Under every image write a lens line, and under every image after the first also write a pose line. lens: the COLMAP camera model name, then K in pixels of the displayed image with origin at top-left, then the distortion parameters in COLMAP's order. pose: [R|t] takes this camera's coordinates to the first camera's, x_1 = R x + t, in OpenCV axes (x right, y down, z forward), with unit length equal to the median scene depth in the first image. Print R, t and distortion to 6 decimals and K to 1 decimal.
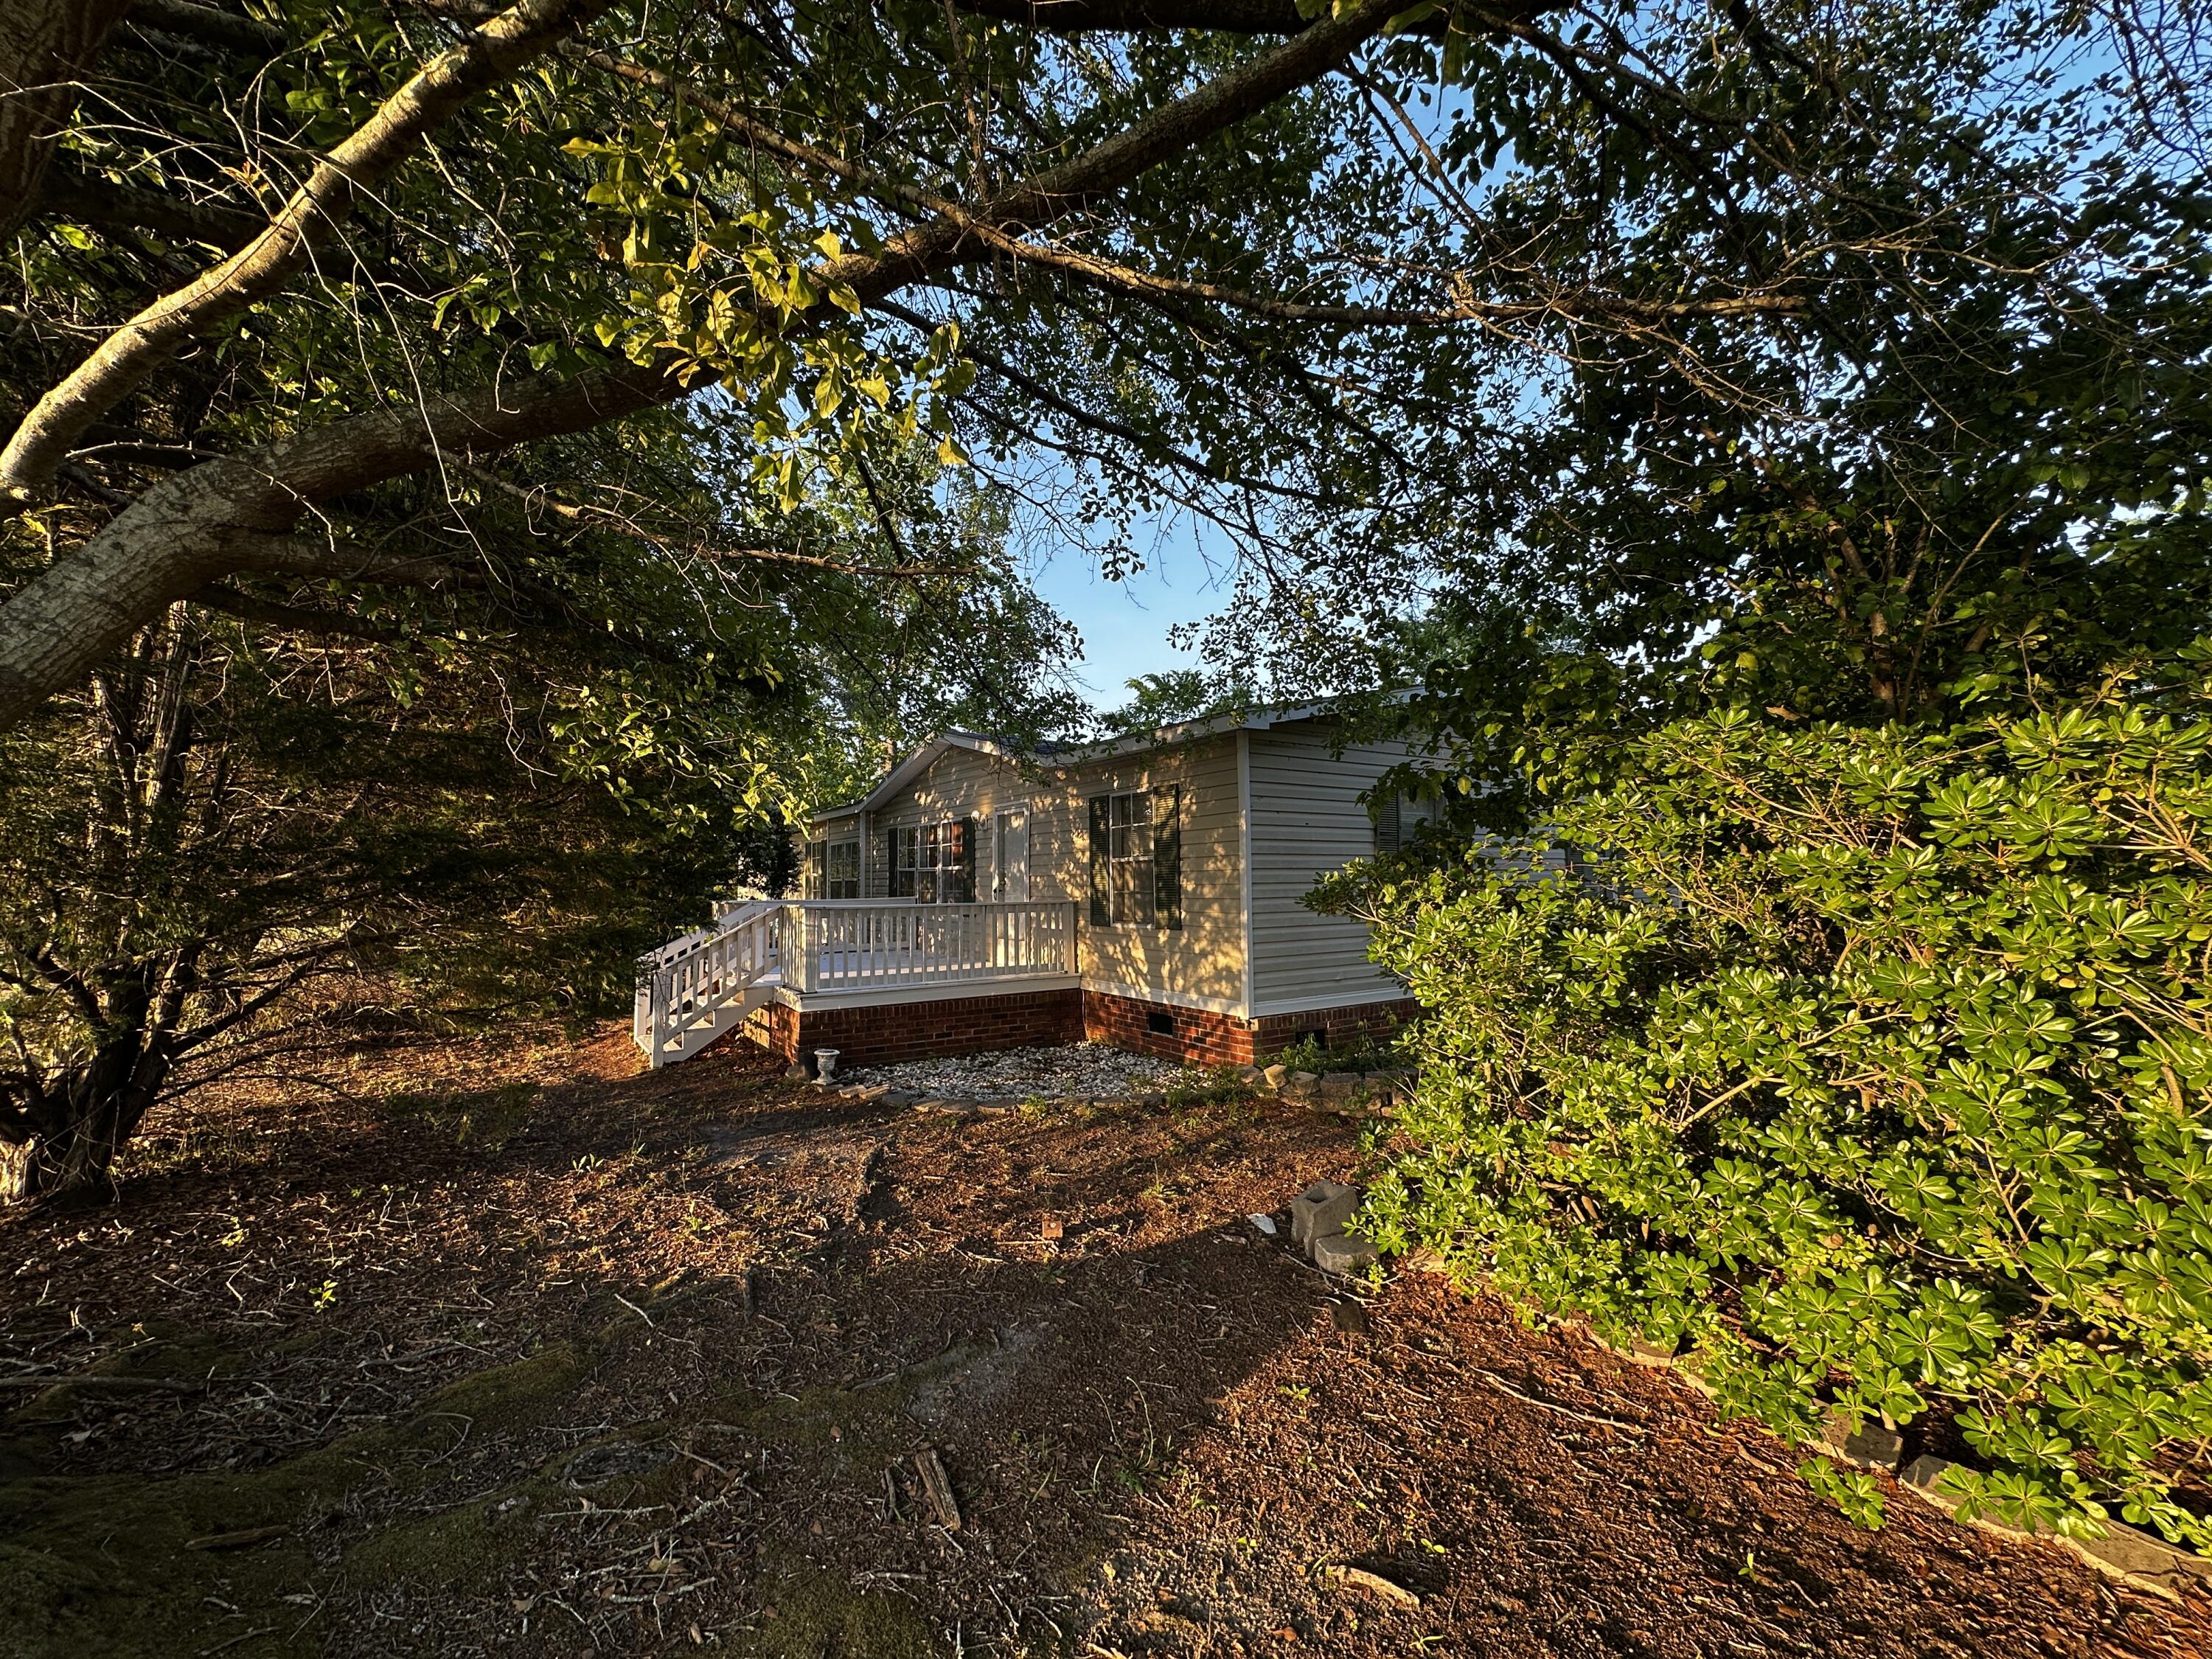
lens RADIAL K [[900.1, 0, 1106.0], [0, 900.1, 829.5], [0, 0, 1]] dist [0.001134, 0.000121]
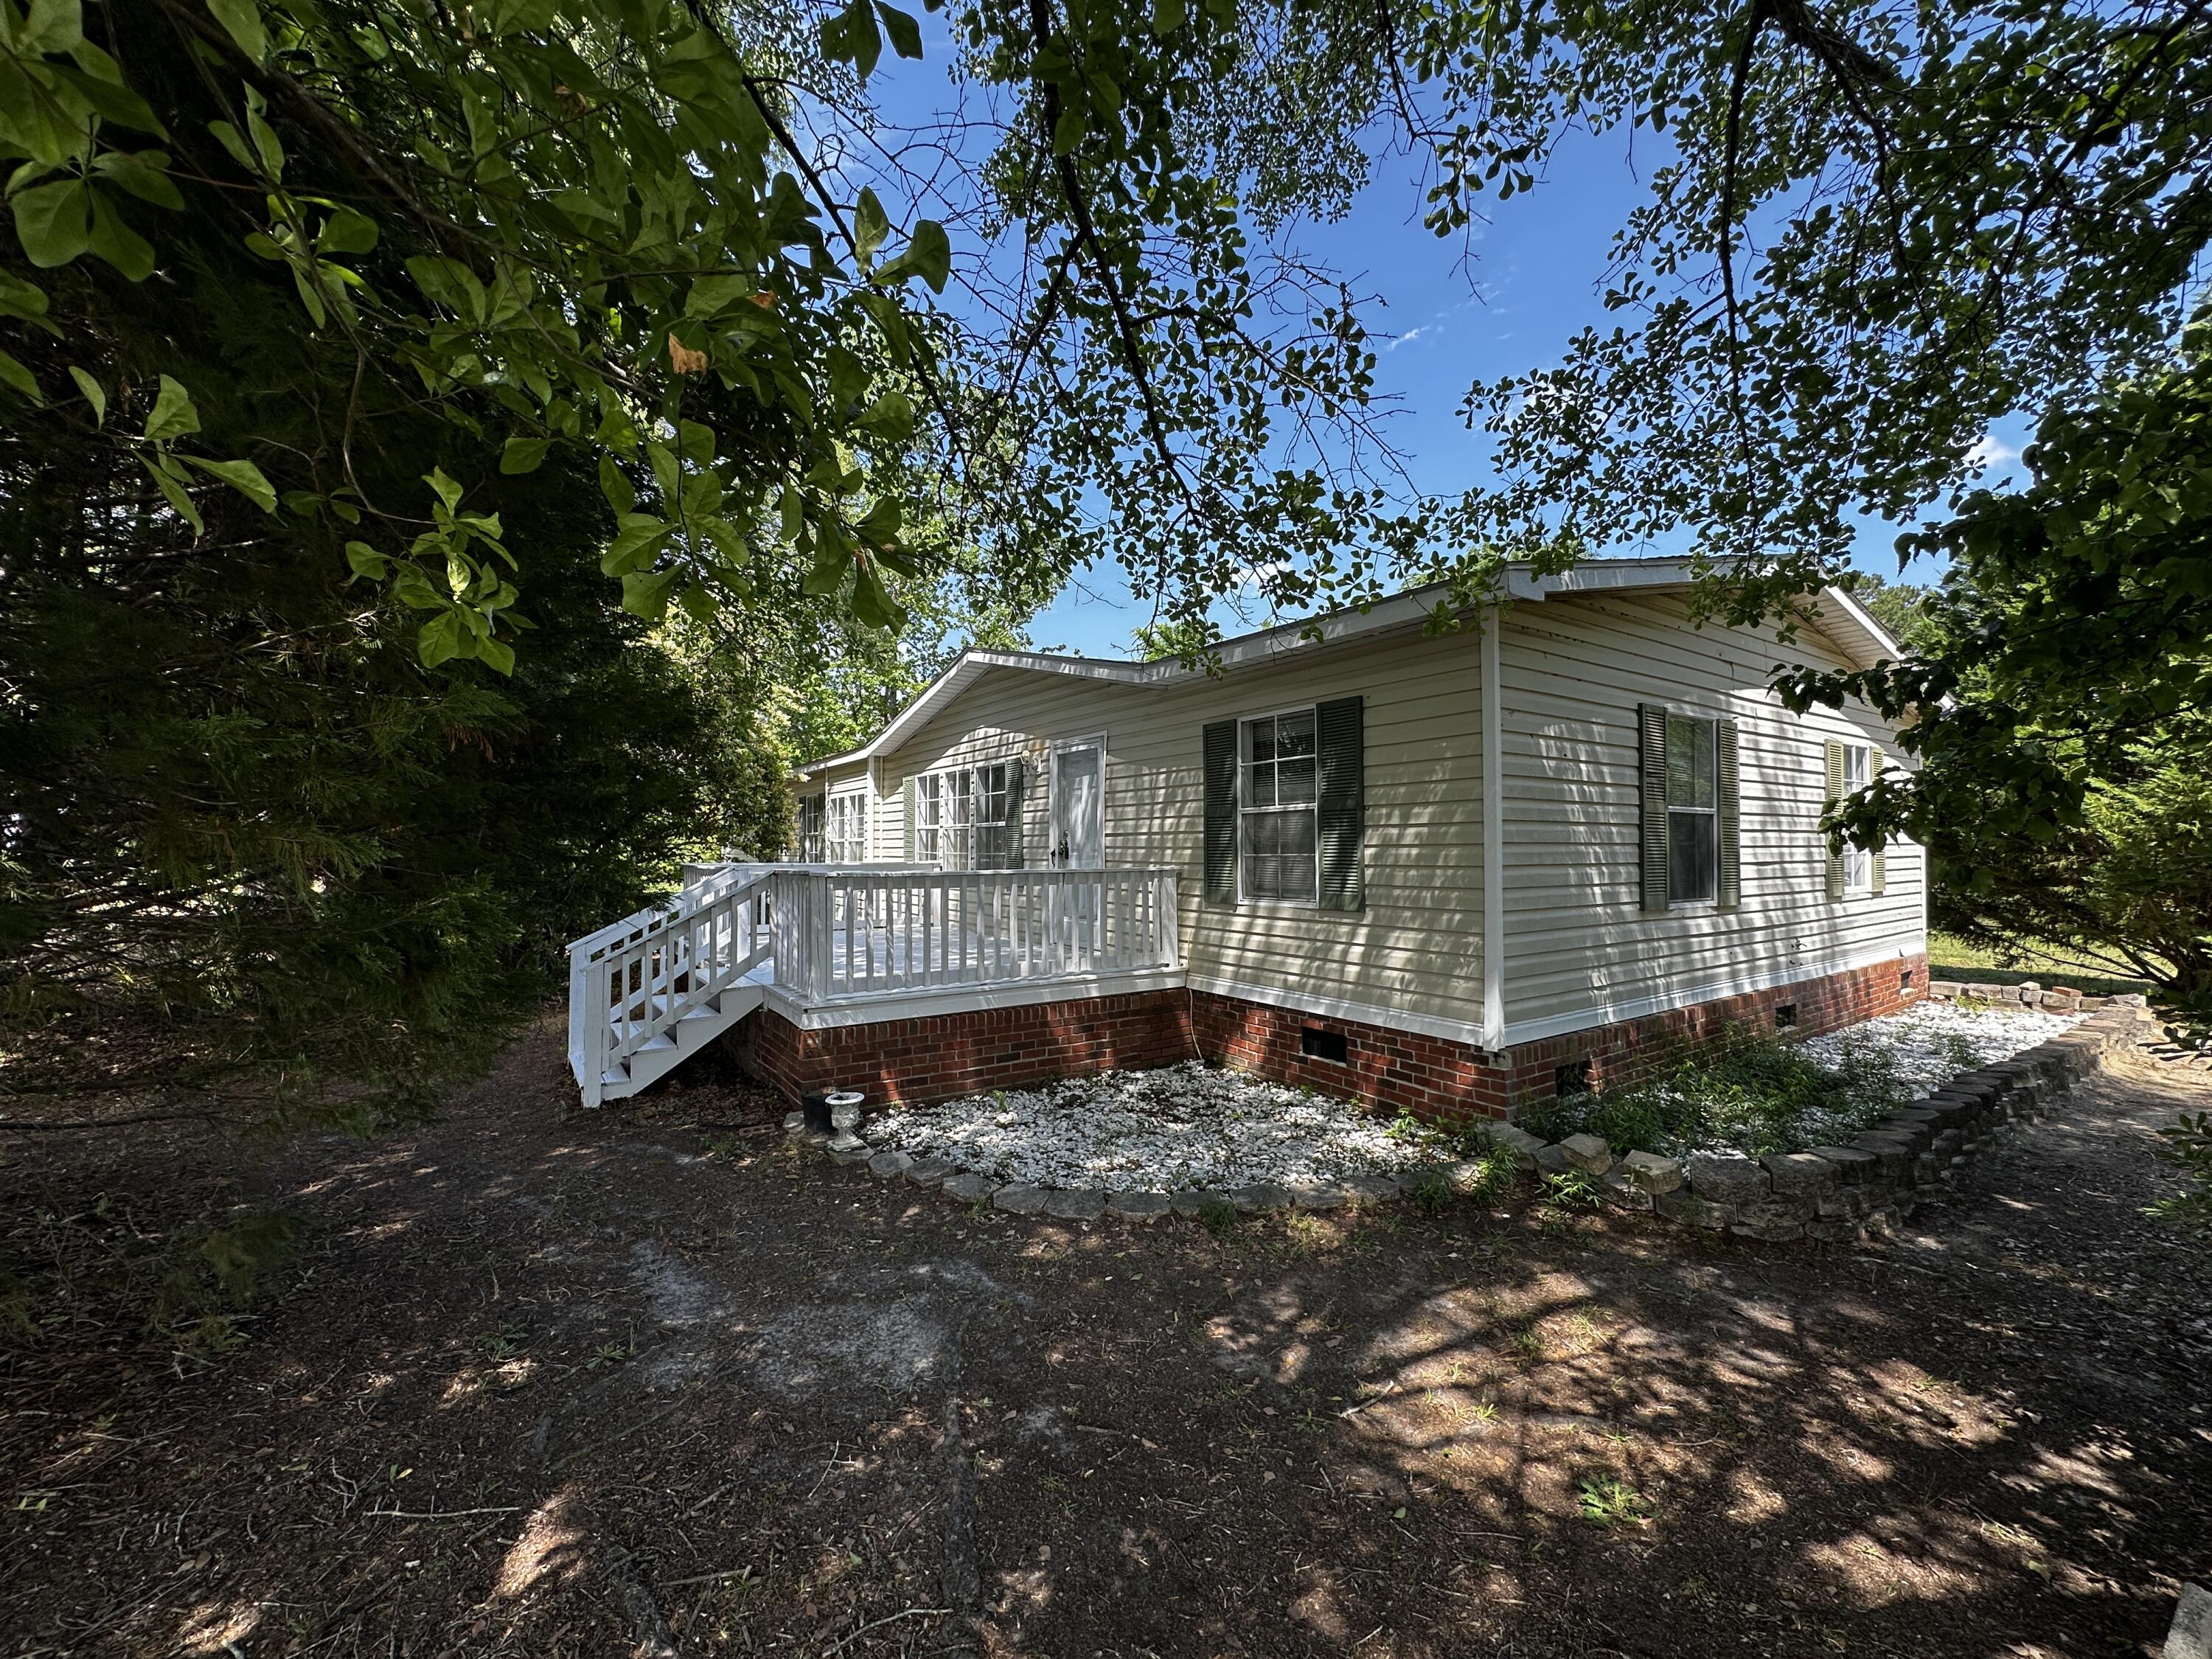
lens RADIAL K [[900.1, 0, 1106.0], [0, 900.1, 829.5], [0, 0, 1]] dist [0.001134, 0.000121]
pose [[0.999911, 0.010430, 0.008370, -0.118365], [-0.010735, 0.999250, 0.037209, 0.025382], [-0.007976, -0.037296, 0.999272, 0.321450]]
